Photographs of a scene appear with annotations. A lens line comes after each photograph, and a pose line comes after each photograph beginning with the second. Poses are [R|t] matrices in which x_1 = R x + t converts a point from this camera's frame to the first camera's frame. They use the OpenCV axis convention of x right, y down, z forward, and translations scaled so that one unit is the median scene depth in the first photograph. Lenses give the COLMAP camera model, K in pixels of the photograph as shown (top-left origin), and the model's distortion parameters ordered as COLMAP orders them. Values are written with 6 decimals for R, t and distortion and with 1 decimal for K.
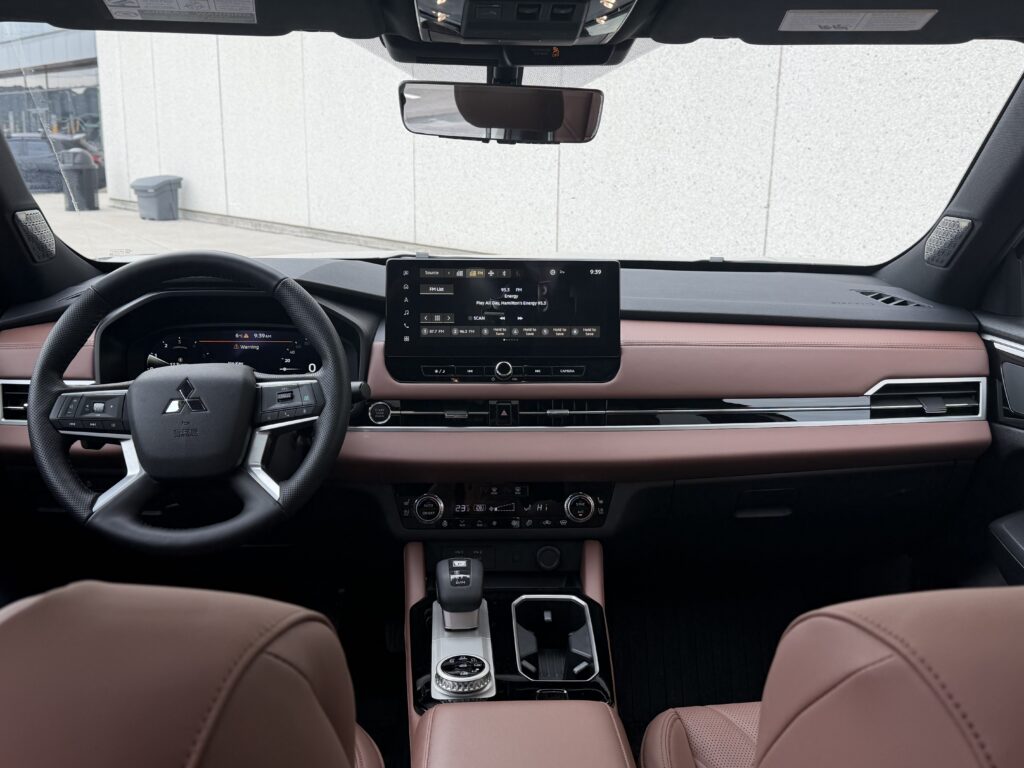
lens RADIAL K [[1017.0, 0, 518.4], [0, 1017.0, 386.1], [0, 0, 1]] dist [0.175755, -0.384025]
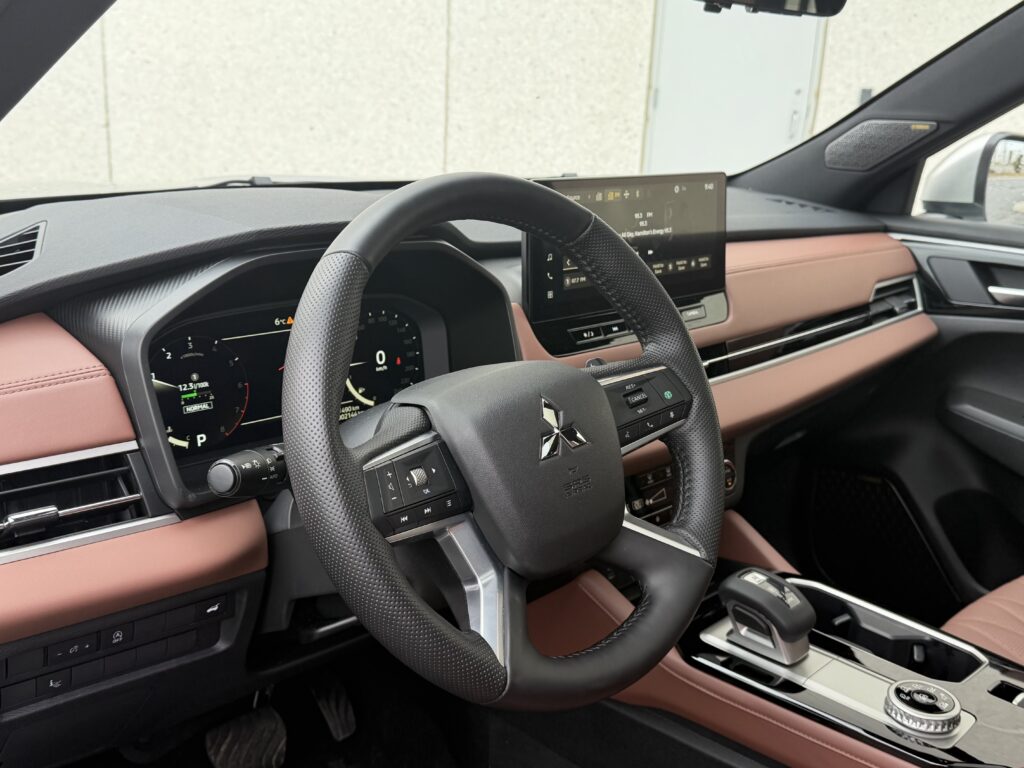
lens RADIAL K [[1017.0, 0, 518.4], [0, 1017.0, 386.1], [0, 0, 1]] dist [0.175755, -0.384025]
pose [[0.743209, -0.164867, 0.648428, -0.577653], [0.119011, 0.986285, 0.114362, -0.065666], [-0.658389, -0.007825, 0.752637, 0.474204]]
